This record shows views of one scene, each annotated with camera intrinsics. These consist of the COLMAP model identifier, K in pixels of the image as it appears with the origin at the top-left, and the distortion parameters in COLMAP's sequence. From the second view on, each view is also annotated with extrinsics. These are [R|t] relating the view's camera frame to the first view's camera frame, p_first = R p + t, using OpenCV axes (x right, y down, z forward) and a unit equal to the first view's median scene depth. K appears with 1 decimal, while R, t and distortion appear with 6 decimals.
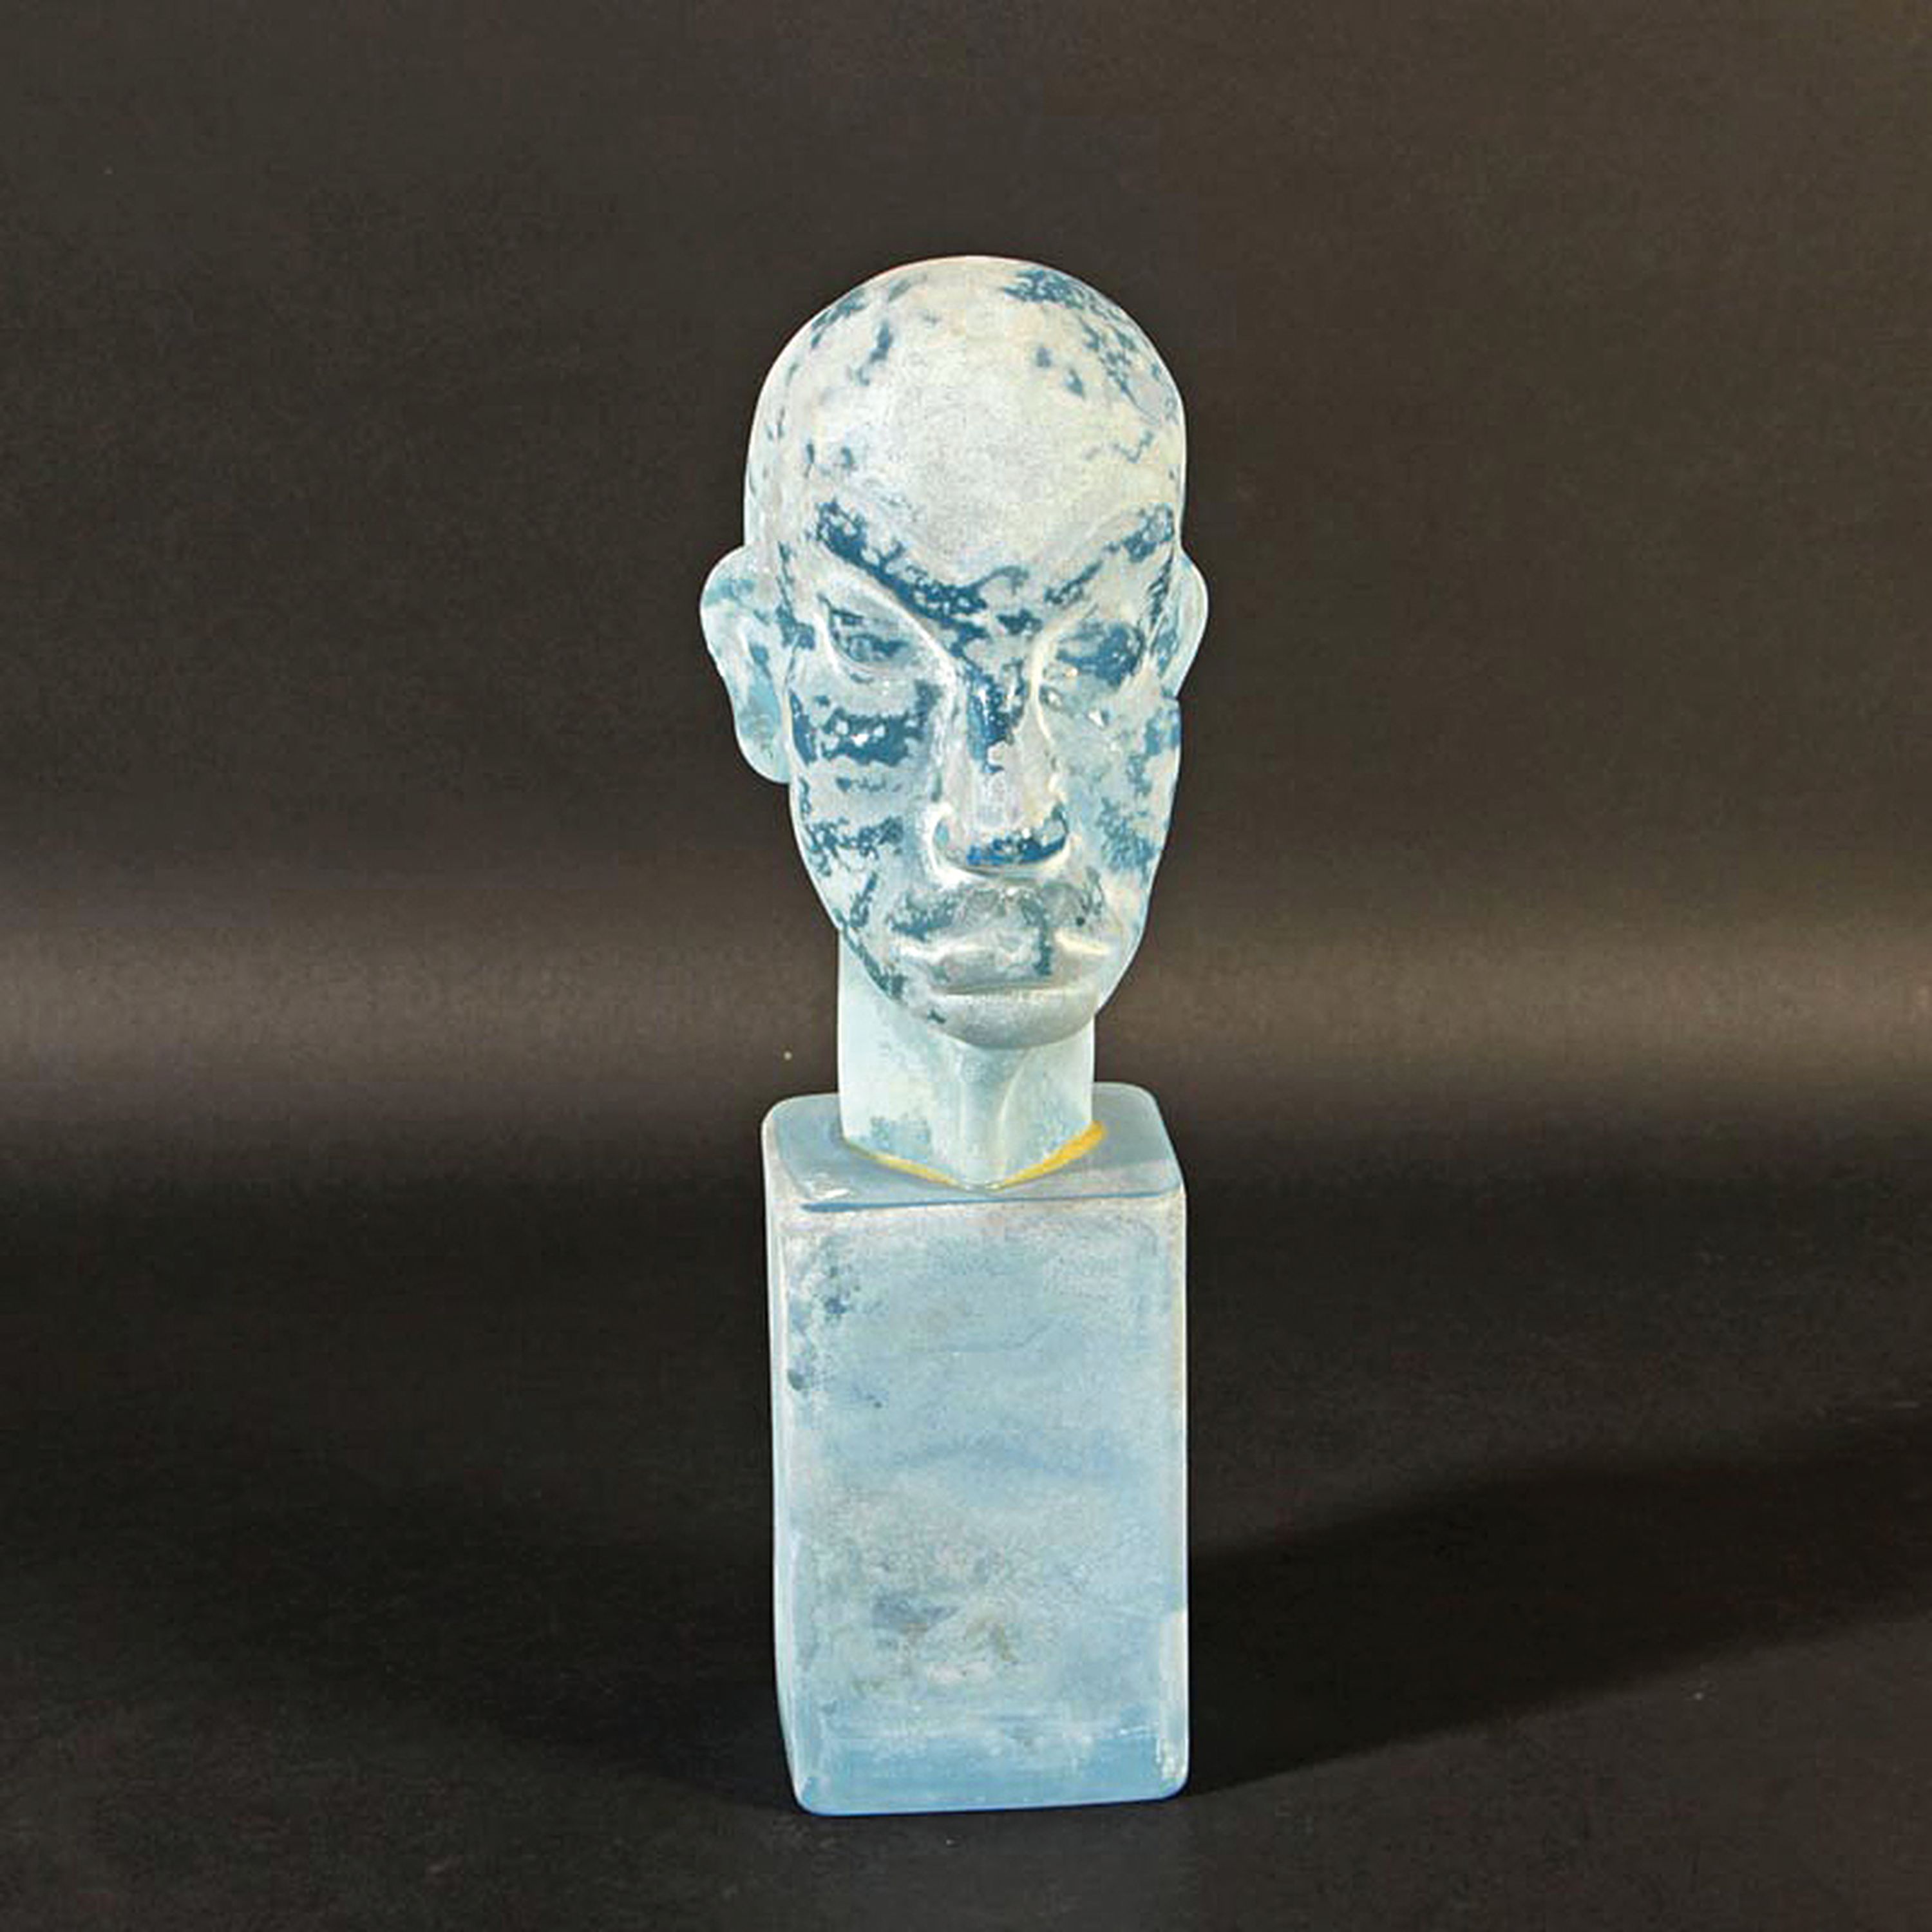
lens RADIAL K [[5796.7, 0, 964.2], [0, 5796.7, 949.5], [0, 0, 1]] dist [0.067887, 0.000000]
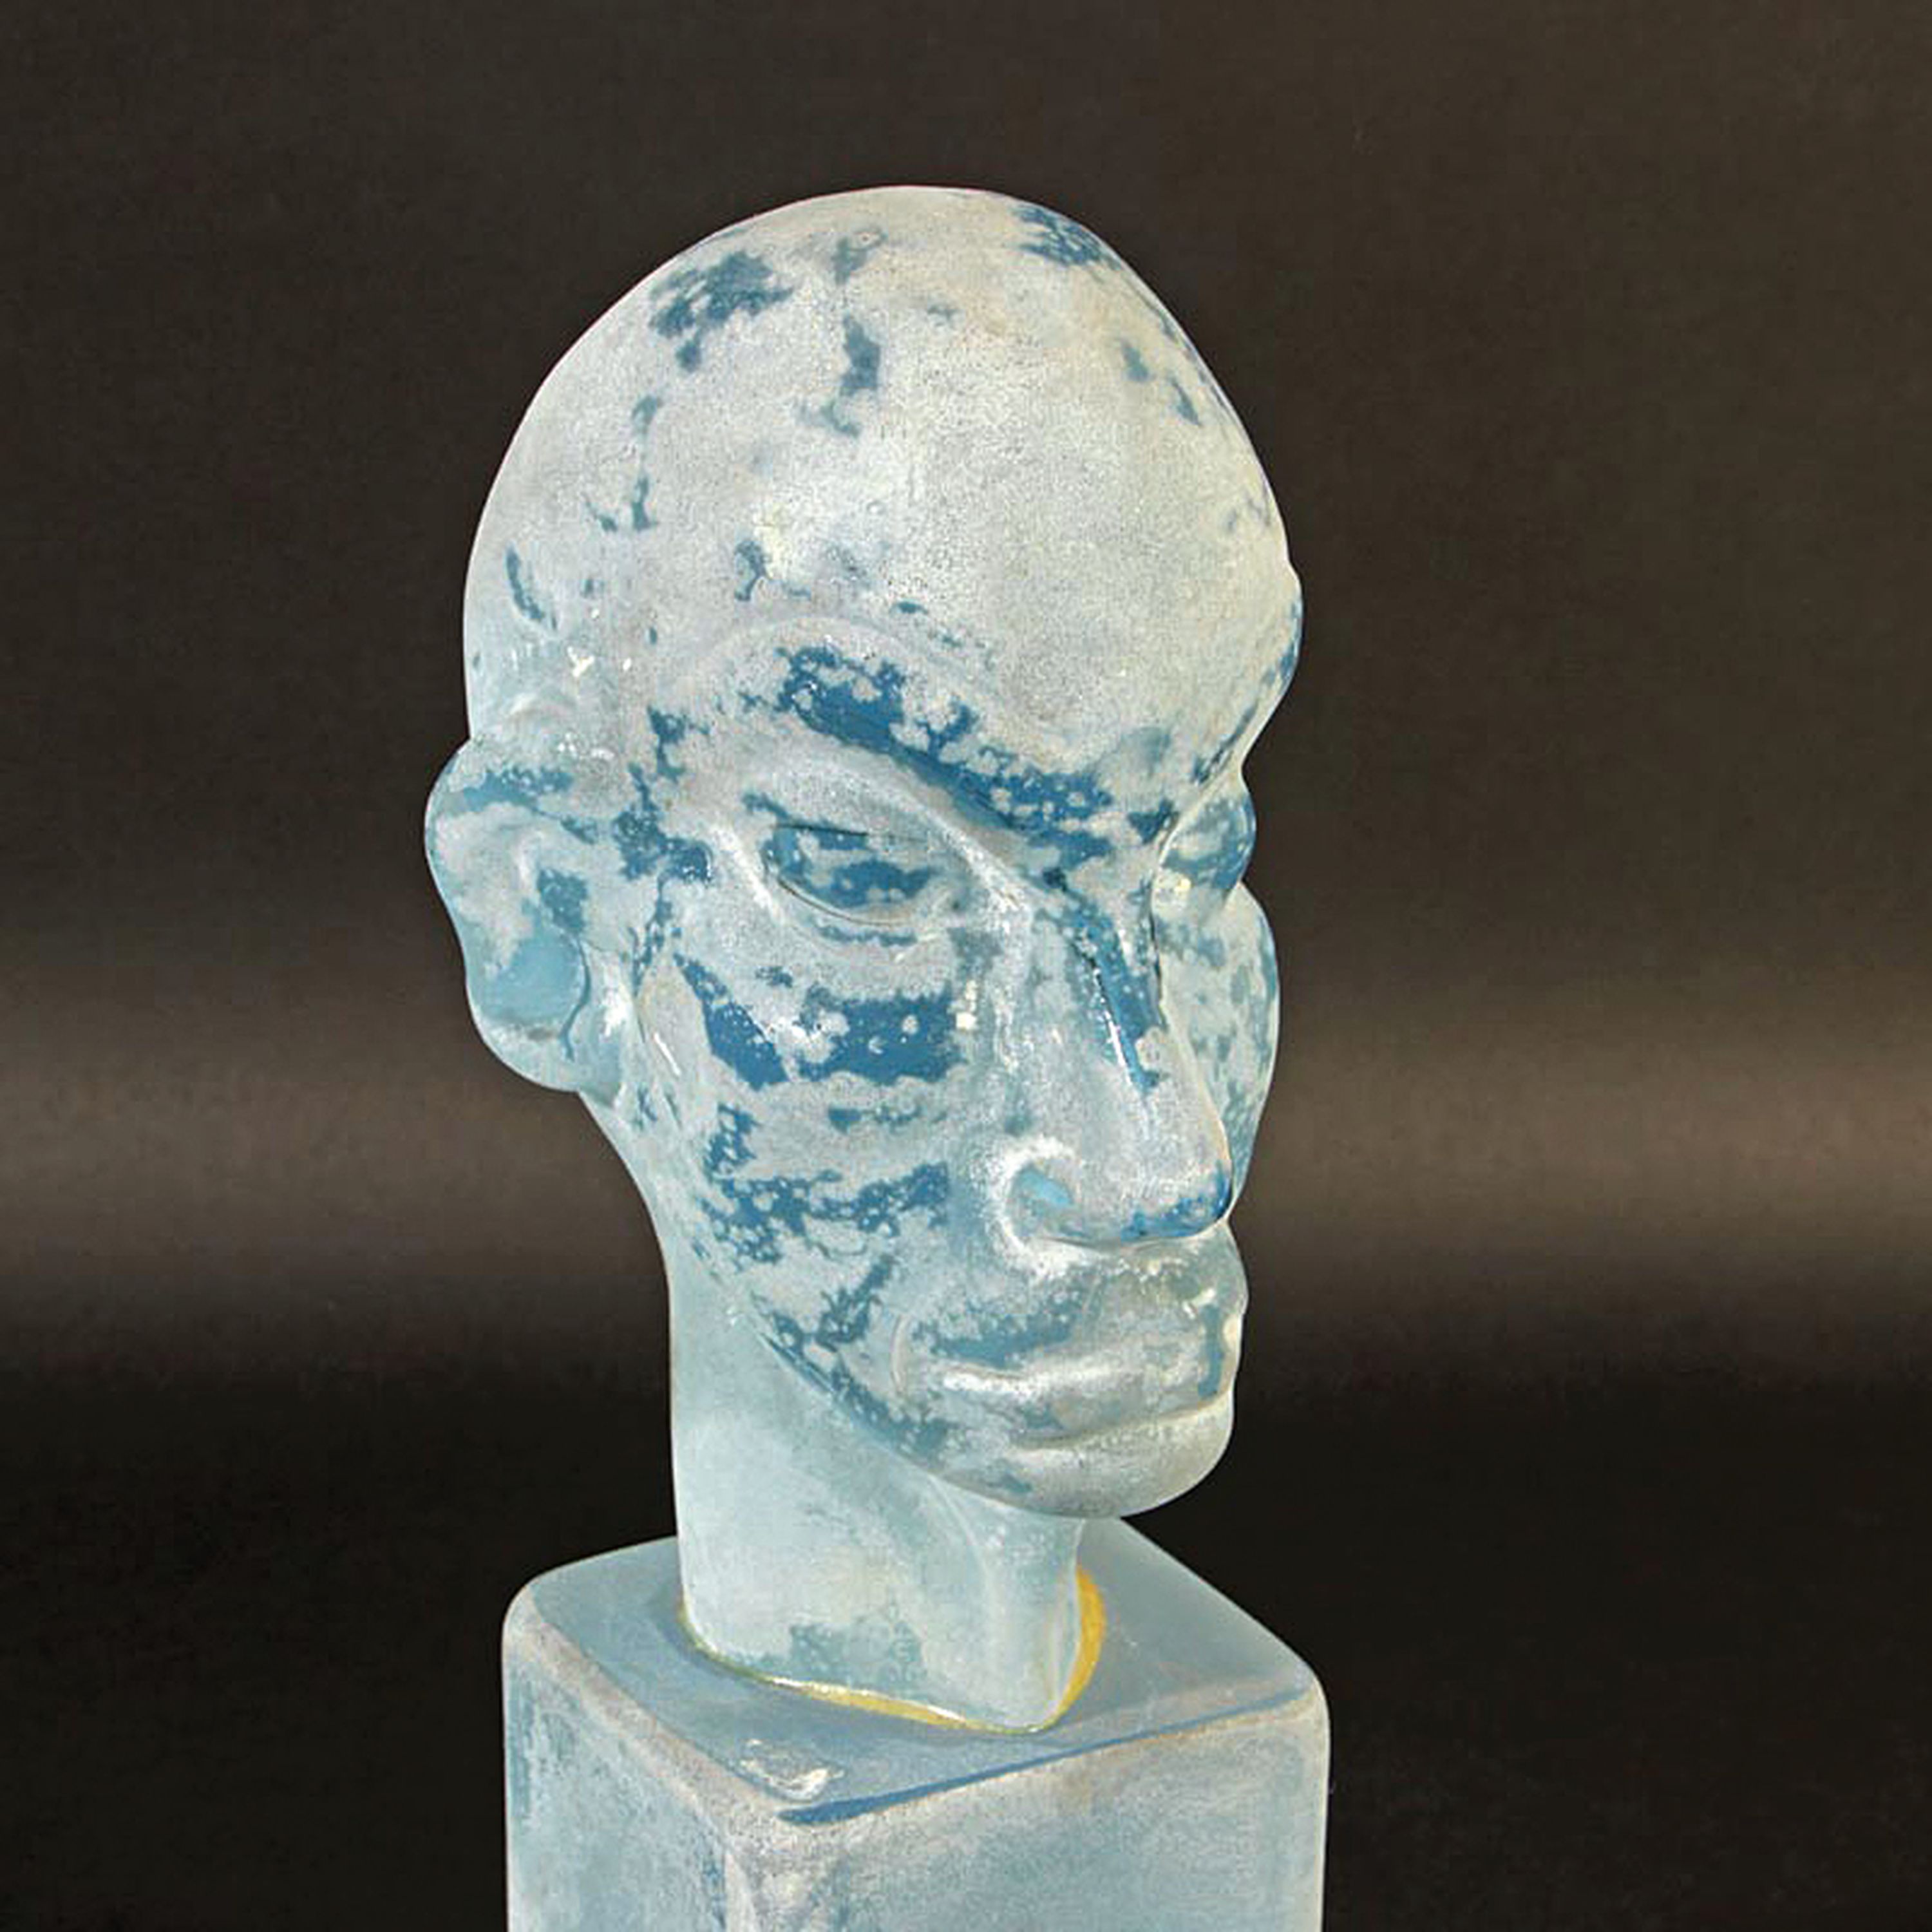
lens RADIAL K [[5796.7, 0, 874.8], [0, 5796.7, 1131.9], [0, 0, 1]] dist [0.067887, 0.000000]
pose [[0.916530, -0.129073, 0.378567, -0.239504], [0.094202, 0.989533, 0.109317, -0.090860], [-0.388715, -0.064531, 0.919095, 0.462409]]
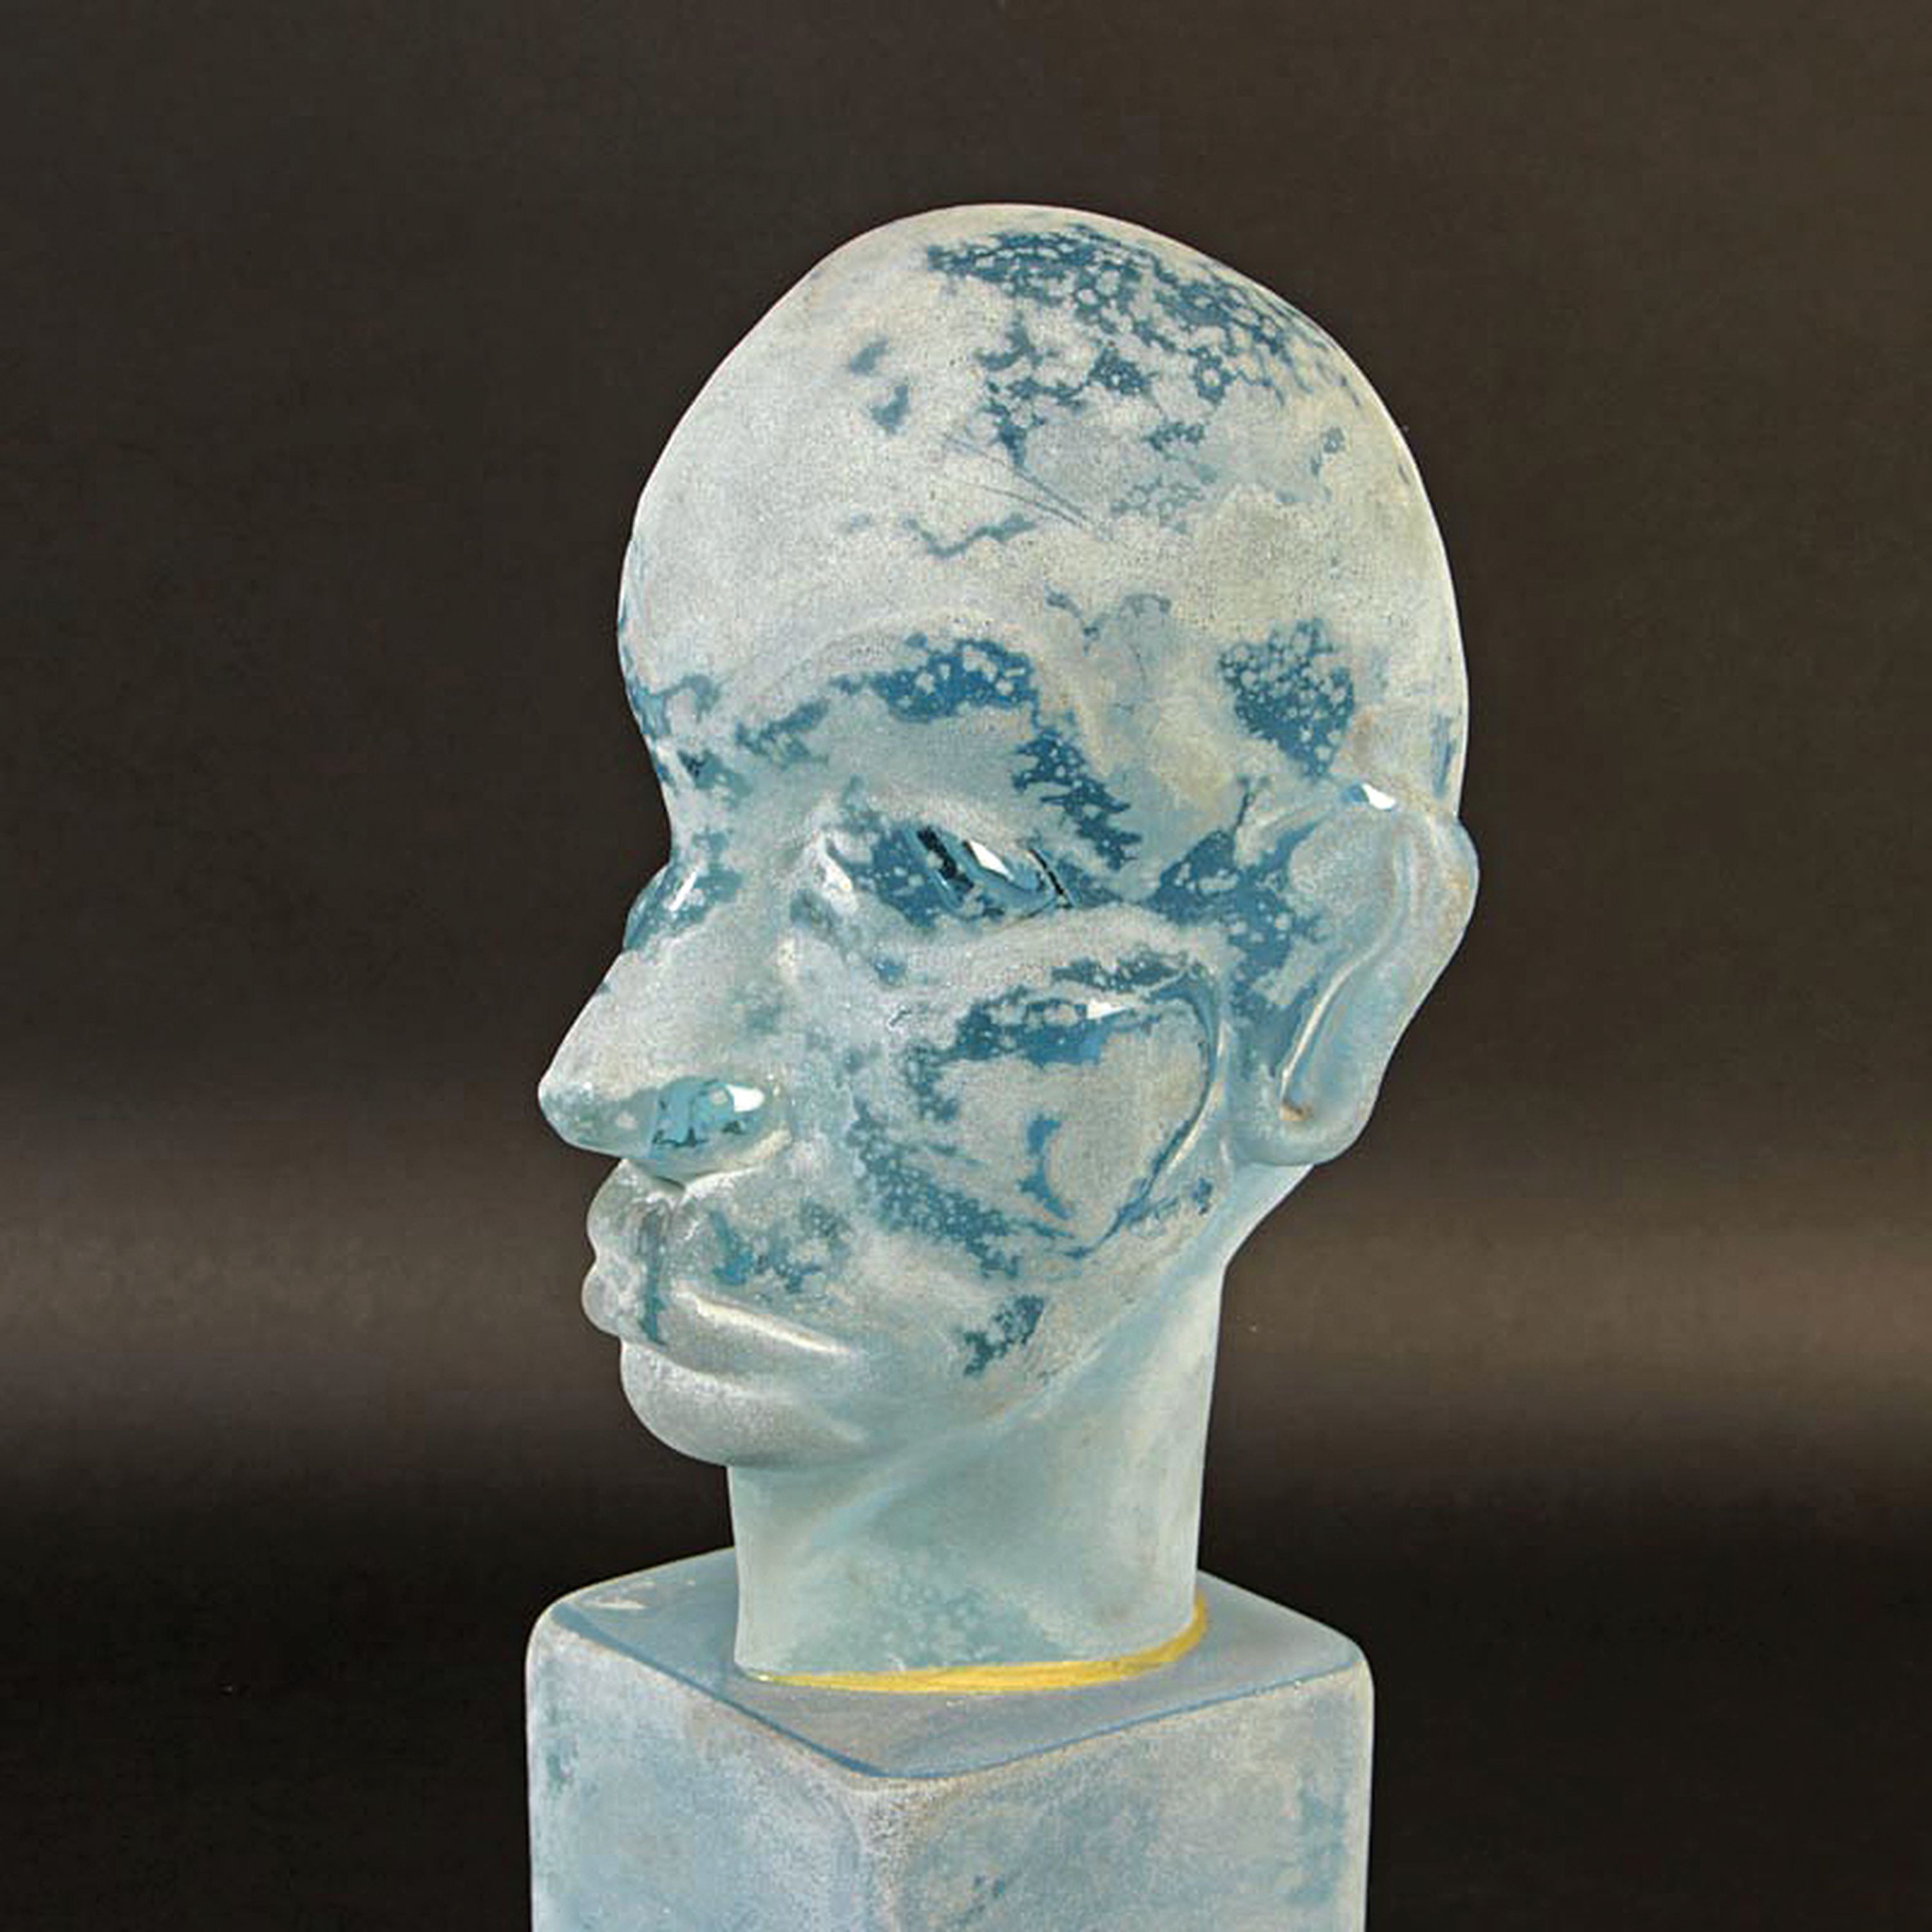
lens RADIAL K [[5796.7, 0, 970.4], [0, 5796.7, 977.7], [0, 0, 1]] dist [0.067887, 0.000000]
pose [[0.541850, 0.228397, -0.808847, 0.516419], [-0.248749, 0.962834, 0.105241, -0.105078], [0.802821, 0.144175, 0.578525, 0.662239]]
